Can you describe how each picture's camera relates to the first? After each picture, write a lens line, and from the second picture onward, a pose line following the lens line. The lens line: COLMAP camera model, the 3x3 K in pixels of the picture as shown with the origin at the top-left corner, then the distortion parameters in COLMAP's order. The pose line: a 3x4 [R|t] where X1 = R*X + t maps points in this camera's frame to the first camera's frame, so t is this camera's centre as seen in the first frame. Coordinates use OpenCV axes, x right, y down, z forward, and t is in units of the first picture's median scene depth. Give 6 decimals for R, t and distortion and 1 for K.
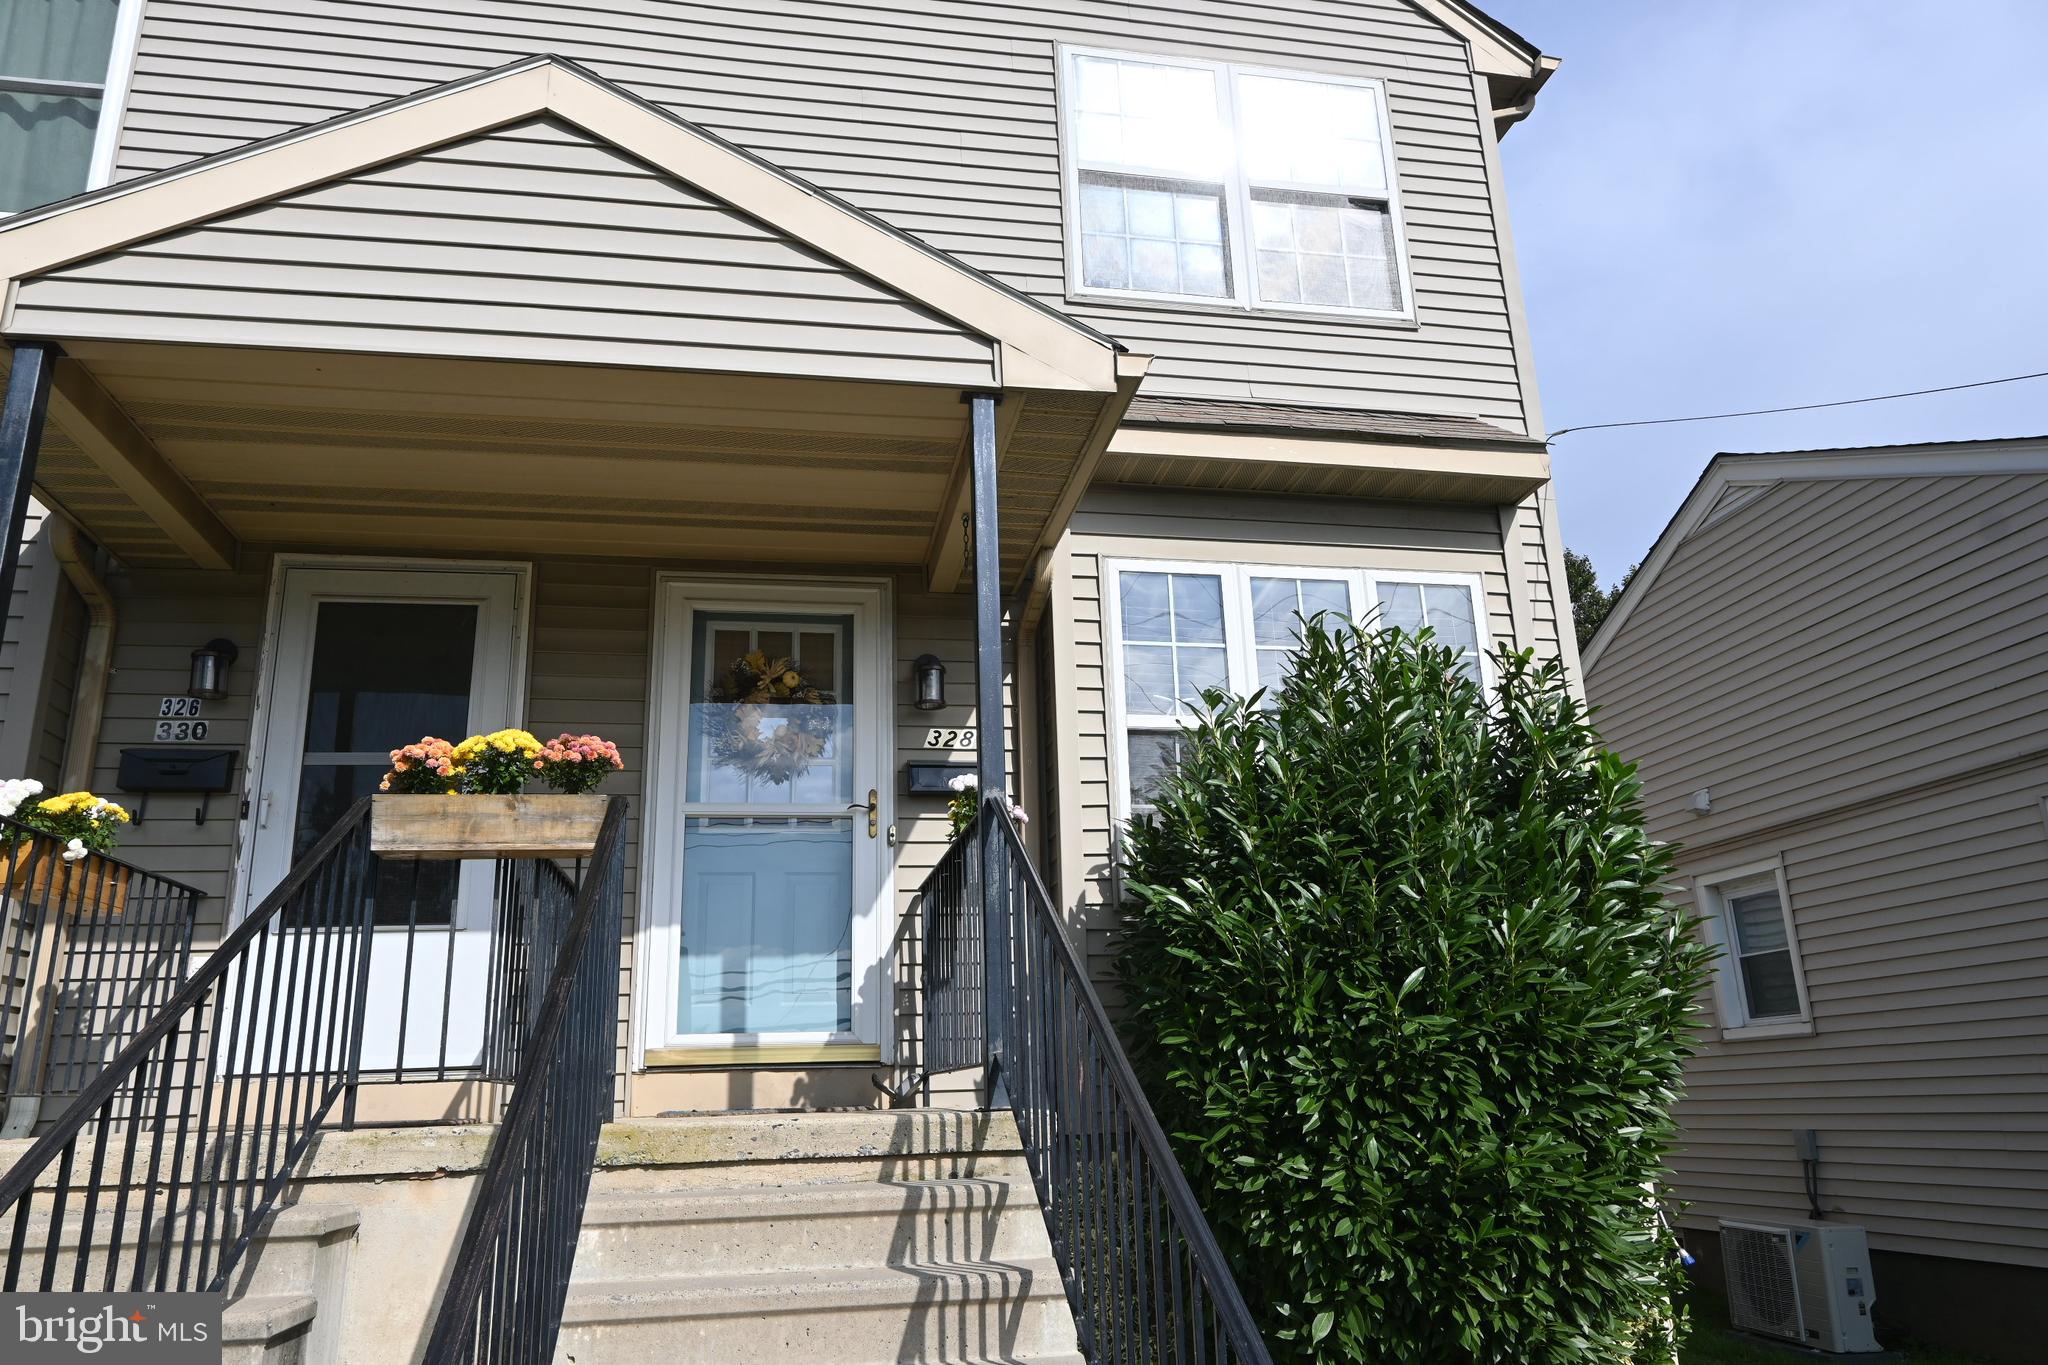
lens RADIAL K [[1398.1, 0, 1020.2], [0, 1398.1, 669.2], [0, 0, 1]] dist [-0.004158, -0.003611]
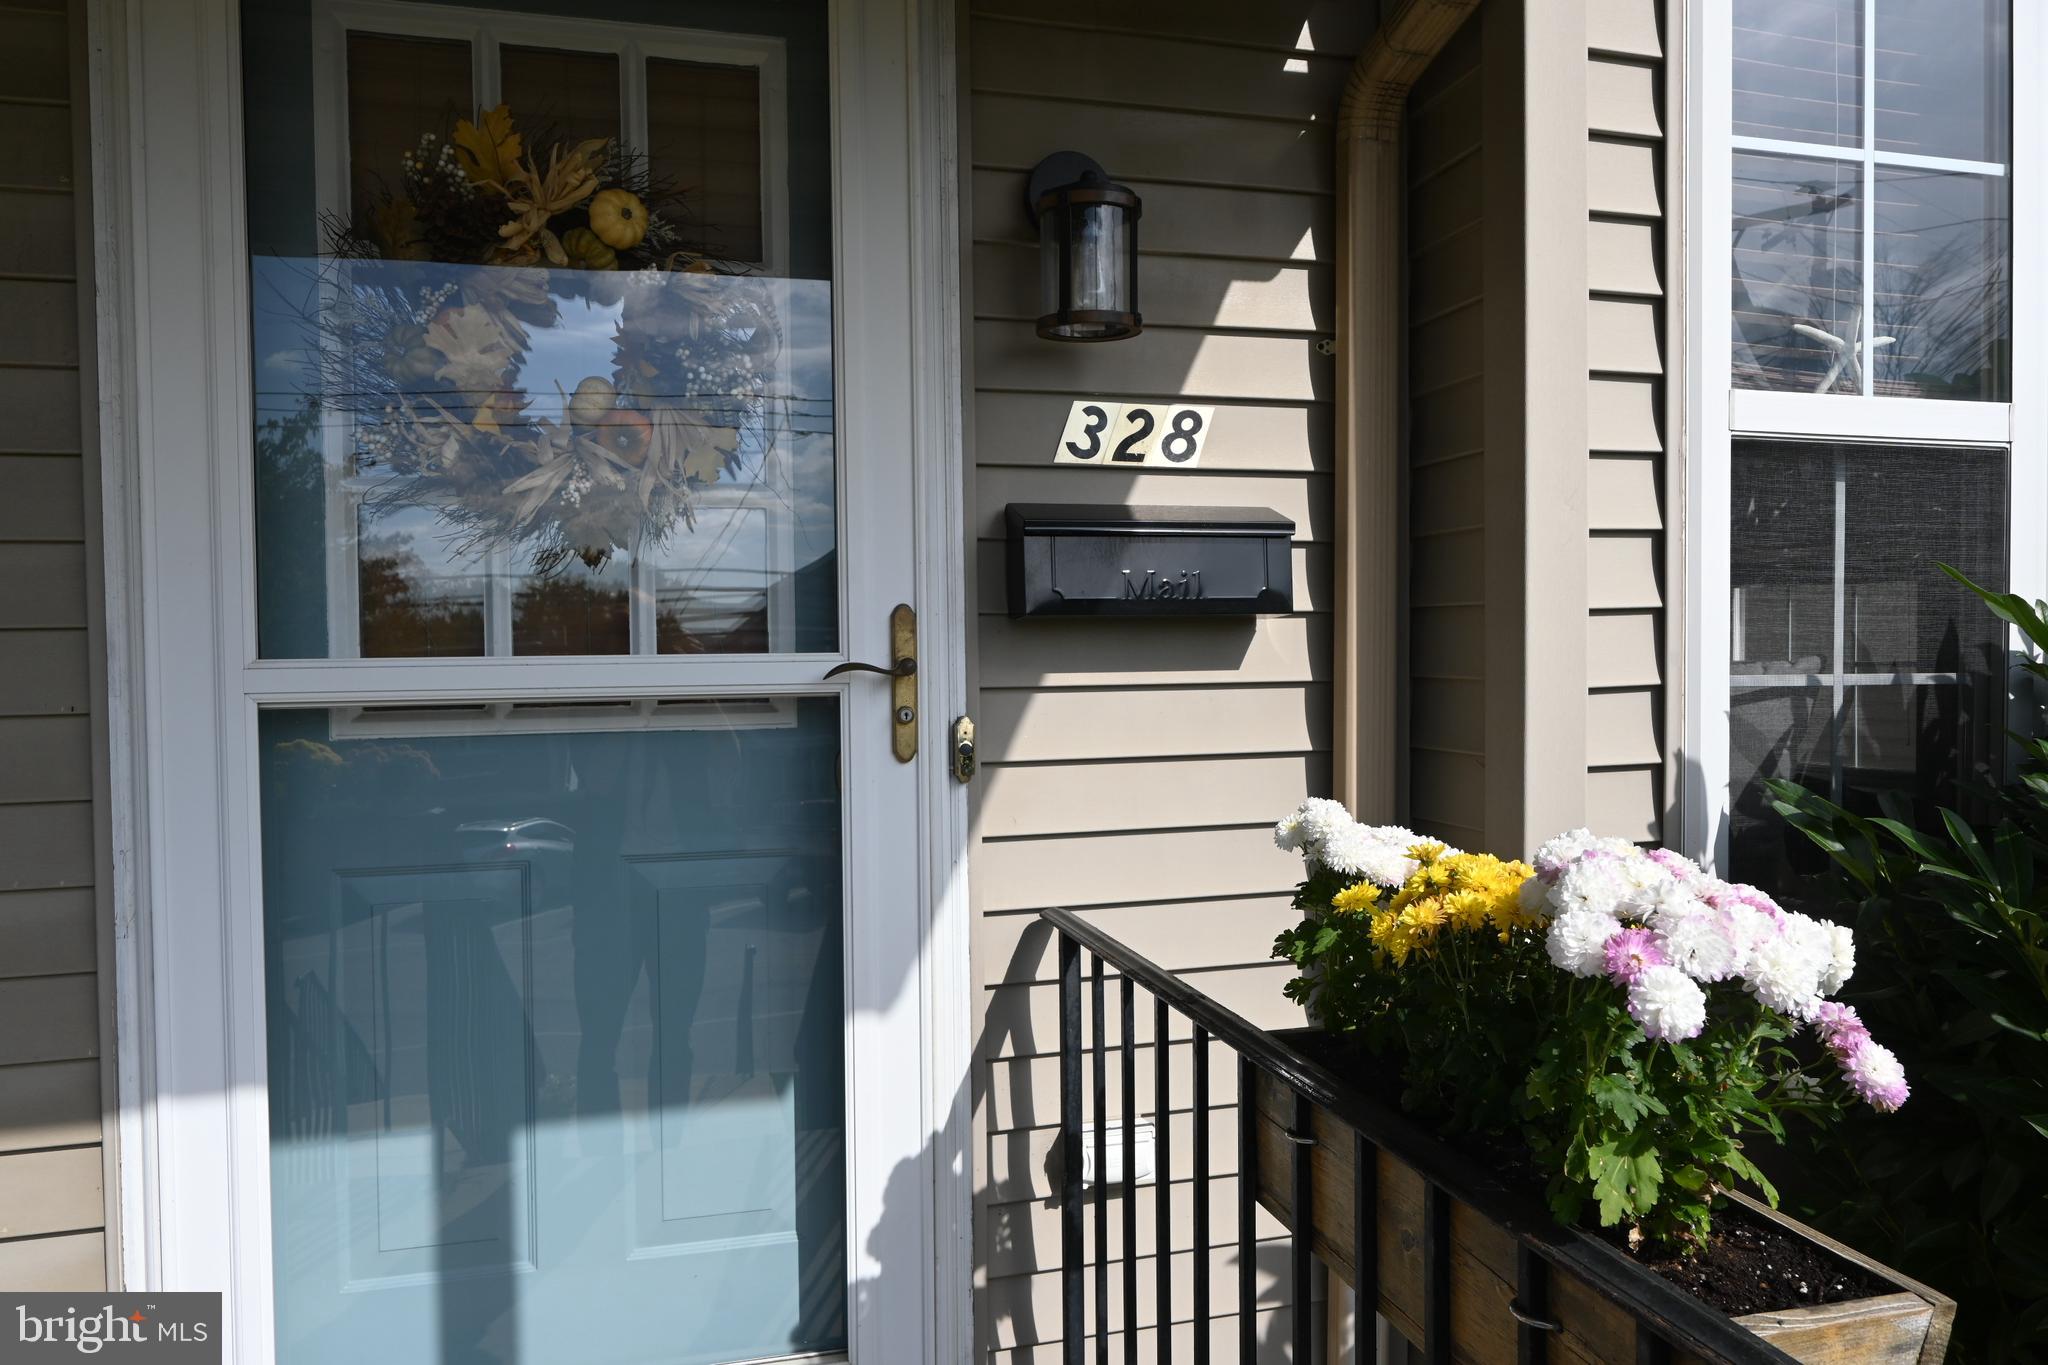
lens RADIAL K [[1398.1, 0, 1020.2], [0, 1398.1, 669.2], [0, 0, 1]] dist [-0.004158, -0.003611]
pose [[0.996389, 0.017345, 0.083120, -0.108295], [-0.043321, 0.945768, 0.321943, -0.001585], [-0.073028, -0.324381, 0.943103, 0.723949]]
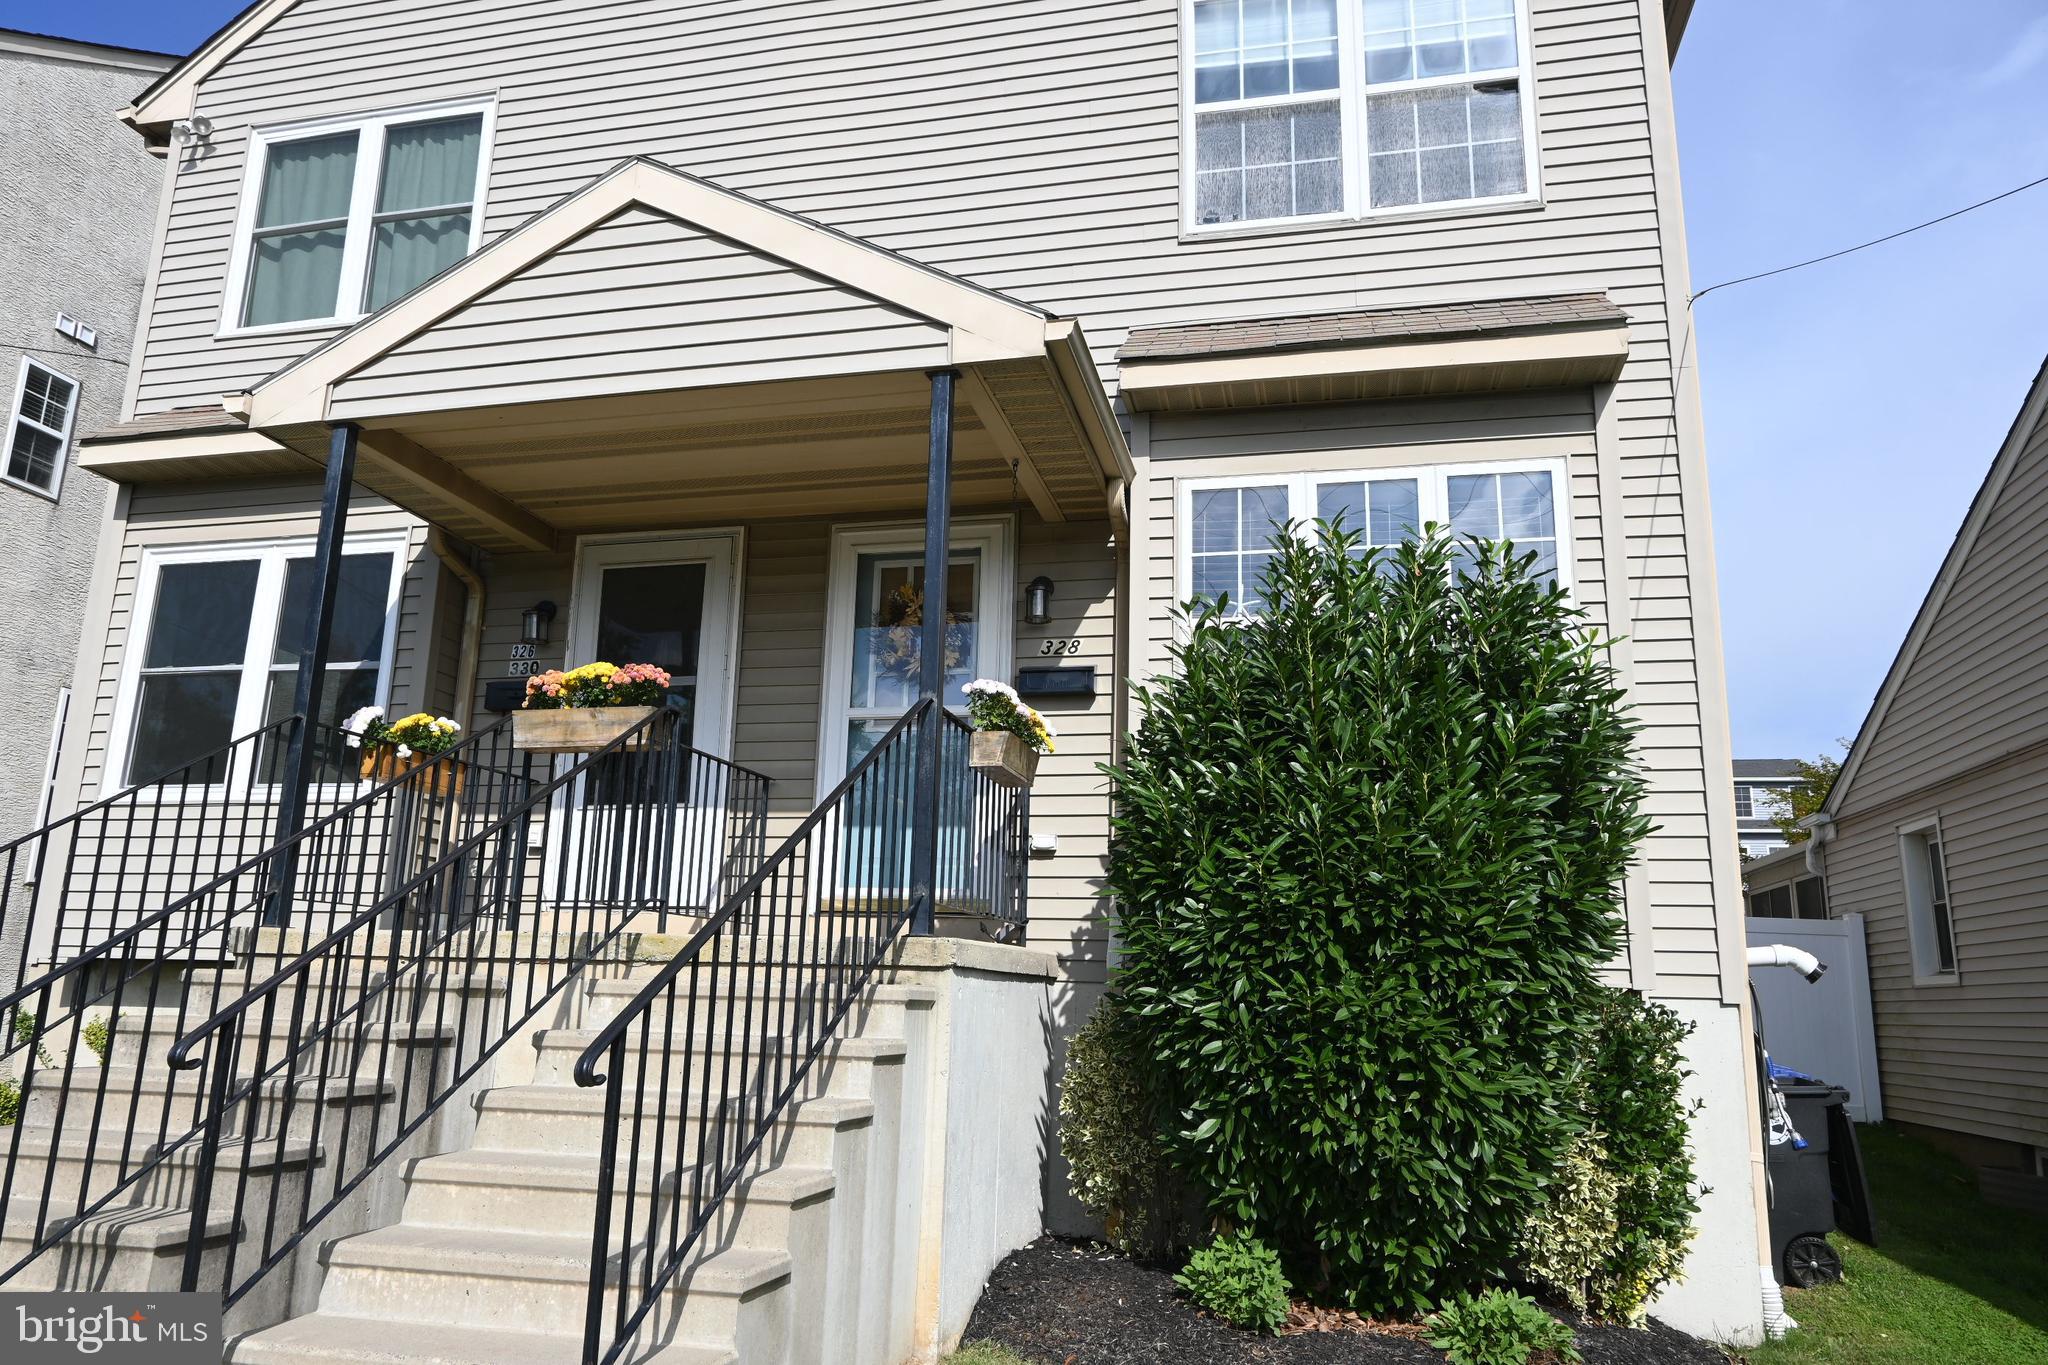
lens RADIAL K [[1398.1, 0, 1020.2], [0, 1398.1, 669.2], [0, 0, 1]] dist [-0.004158, -0.003611]
pose [[0.915581, -0.040182, -0.400121, 0.413423], [0.069133, 0.995909, 0.058182, -0.002351], [0.396146, -0.080932, 0.914614, -0.095321]]
